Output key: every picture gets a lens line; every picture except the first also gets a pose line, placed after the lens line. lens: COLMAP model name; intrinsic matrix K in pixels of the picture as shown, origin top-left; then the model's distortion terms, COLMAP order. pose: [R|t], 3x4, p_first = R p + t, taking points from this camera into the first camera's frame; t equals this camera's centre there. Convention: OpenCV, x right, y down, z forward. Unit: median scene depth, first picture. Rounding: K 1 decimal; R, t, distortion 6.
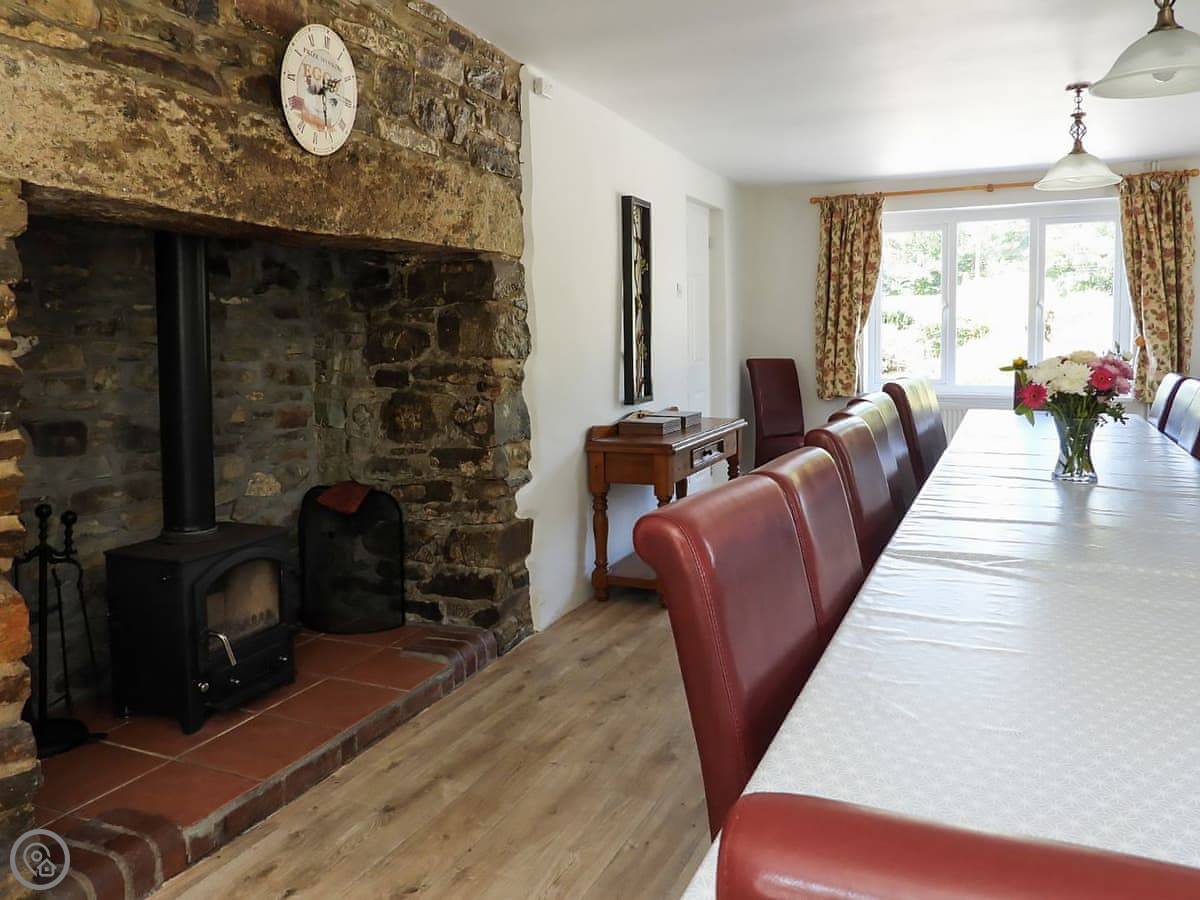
lens RADIAL K [[948.7, 0, 595.6], [0, 948.7, 416.2], [0, 0, 1]] dist [0.001209, -0.000224]
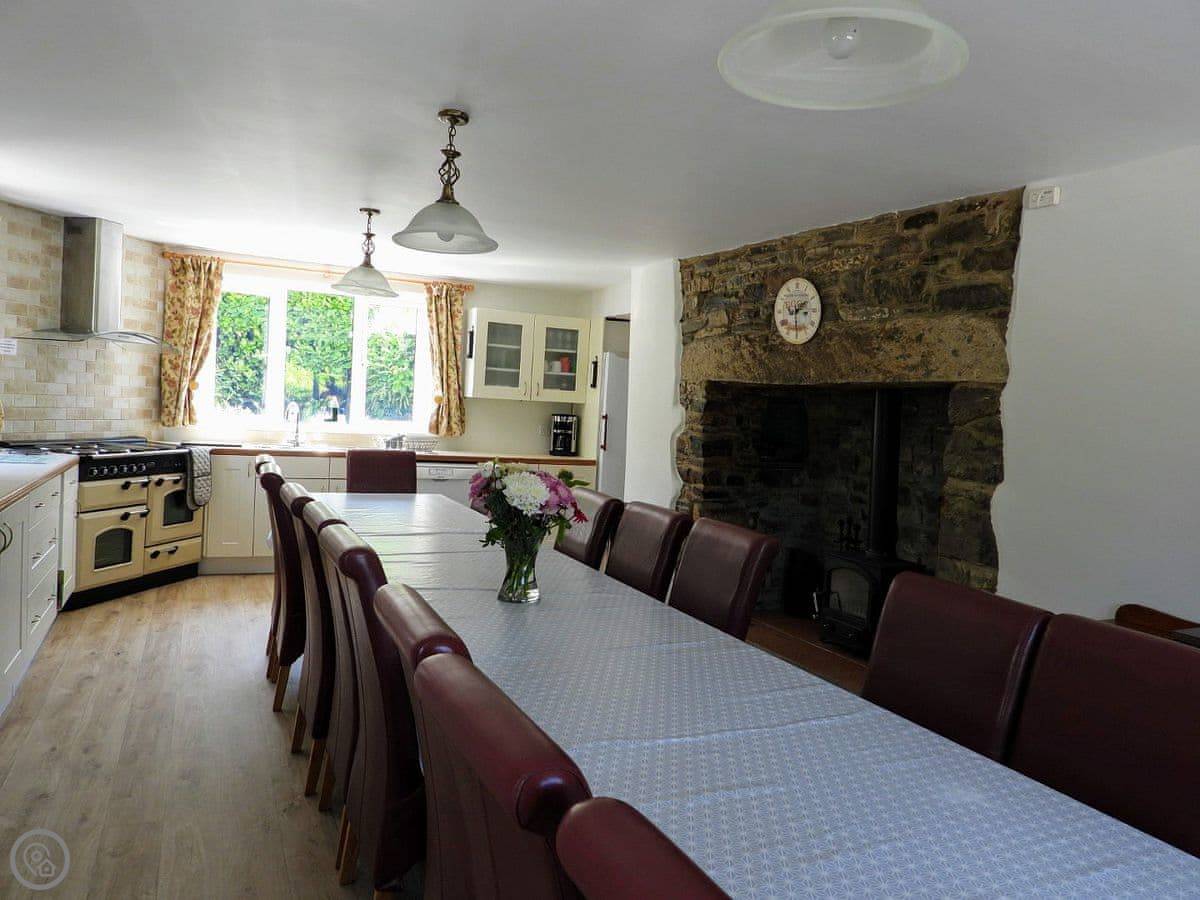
lens RADIAL K [[877.3, 0, 597.7], [0, 877.3, 447.7], [0, 0, 1]] dist [0.001031, 0.001466]
pose [[-0.659947, 0.011965, -0.751217, 4.239322], [-0.117488, 0.985929, 0.118918, -0.764961], [0.742069, 0.166738, -0.649255, 6.163129]]
